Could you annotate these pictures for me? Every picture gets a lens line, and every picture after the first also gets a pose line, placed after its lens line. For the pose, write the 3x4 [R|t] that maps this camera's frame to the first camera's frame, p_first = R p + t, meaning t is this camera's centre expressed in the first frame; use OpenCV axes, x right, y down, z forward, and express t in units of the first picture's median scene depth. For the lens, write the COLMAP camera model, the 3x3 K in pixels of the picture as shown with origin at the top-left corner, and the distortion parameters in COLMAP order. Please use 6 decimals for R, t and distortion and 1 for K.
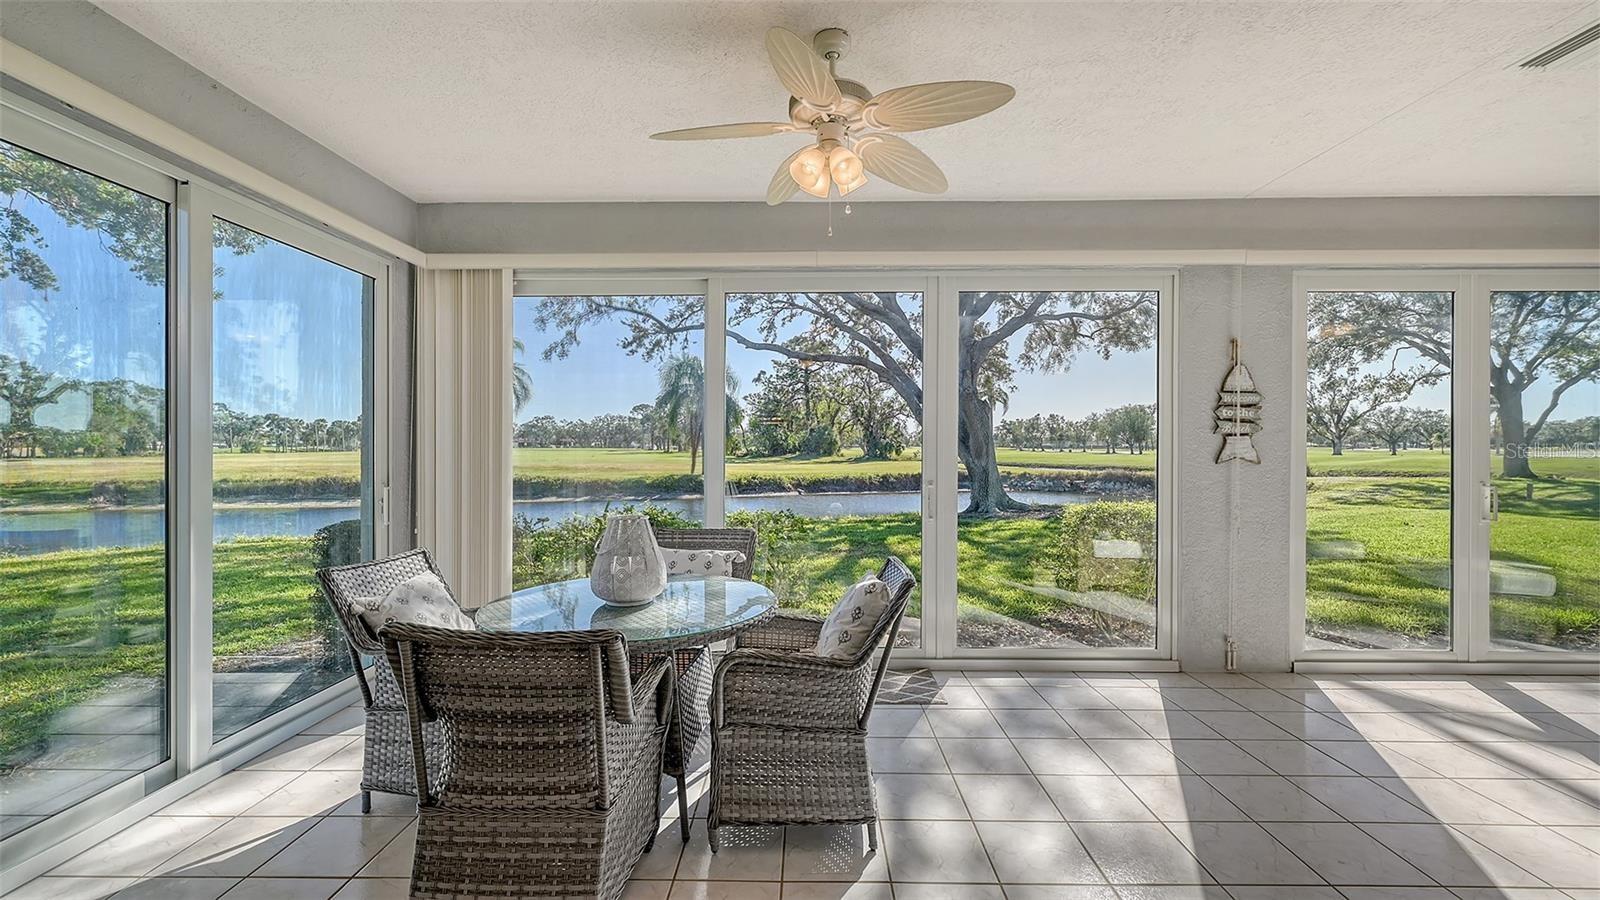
lens RADIAL K [[633.0, 0, 800.0], [0, 633.0, 450.0], [0, 0, 1]] dist [0.013360, 0.000061]
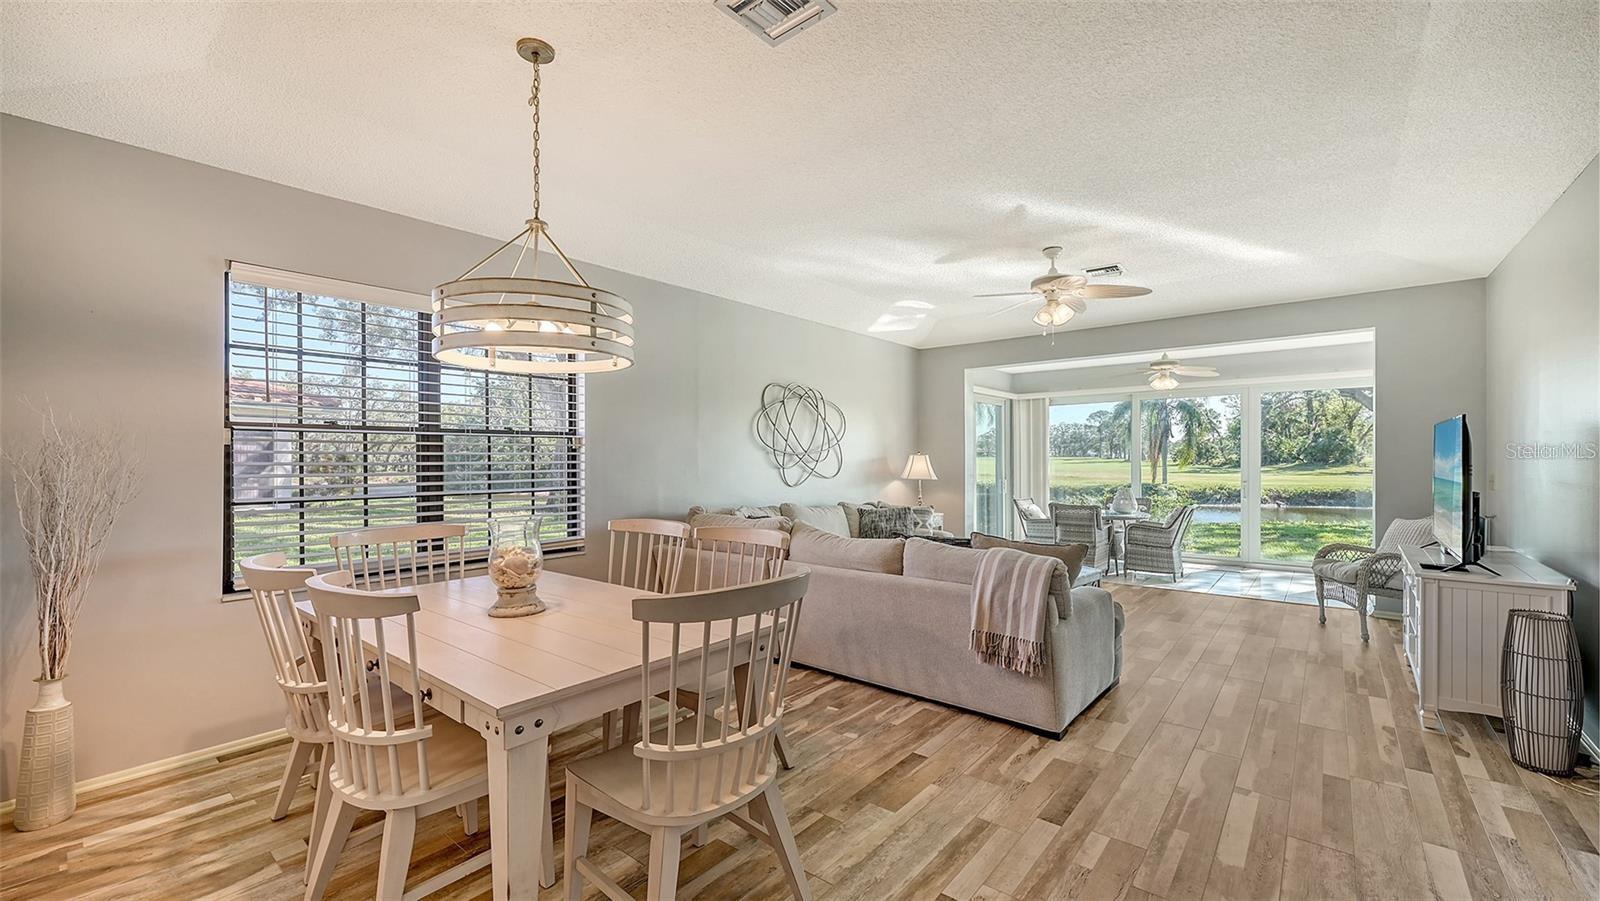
lens RADIAL K [[633.0, 0, 800.0], [0, 633.0, 450.5], [0, 0, 1]] dist [0.013360, 0.000061]
pose [[0.774420, -0.013988, -0.632517, 0.041413], [0.005956, 0.999872, -0.014821, -0.003514], [0.632644, 0.007710, 0.774404, -0.170759]]
